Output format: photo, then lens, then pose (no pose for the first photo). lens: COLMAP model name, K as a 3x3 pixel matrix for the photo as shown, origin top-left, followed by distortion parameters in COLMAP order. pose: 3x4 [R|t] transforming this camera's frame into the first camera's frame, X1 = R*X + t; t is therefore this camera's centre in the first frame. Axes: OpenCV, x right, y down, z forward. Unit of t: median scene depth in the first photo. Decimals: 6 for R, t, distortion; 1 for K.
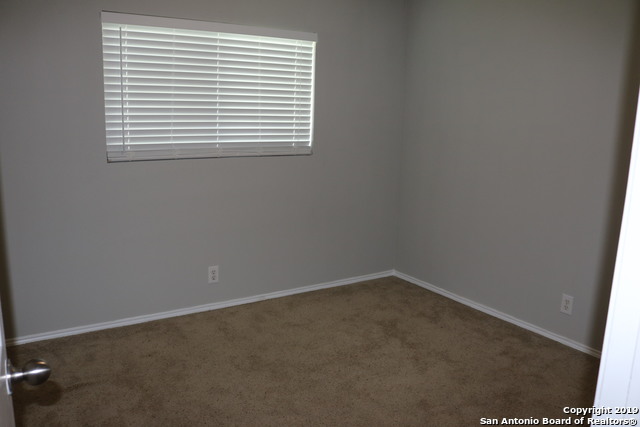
lens RADIAL K [[540.7, 0, 309.6], [0, 540.7, 217.2], [0, 0, 1]] dist [-0.157885, 0.127947]
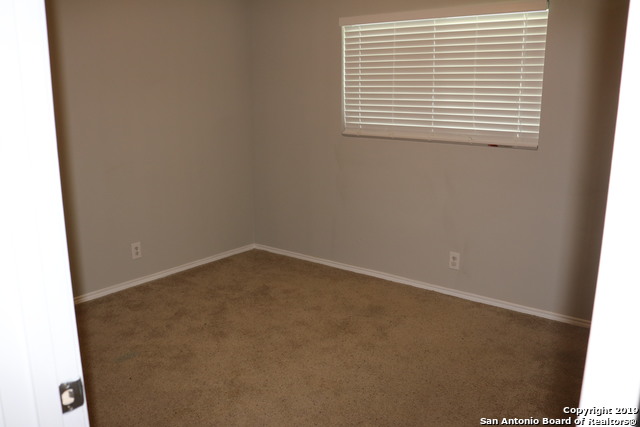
lens RADIAL K [[540.7, 0, 309.6], [0, 540.7, 217.2], [0, 0, 1]] dist [-0.157885, 0.127947]
pose [[0.319664, 0.197004, -0.926825, 0.794051], [-0.177675, 0.973260, 0.145594, -0.085978], [0.930724, 0.118132, 0.346119, 0.488509]]
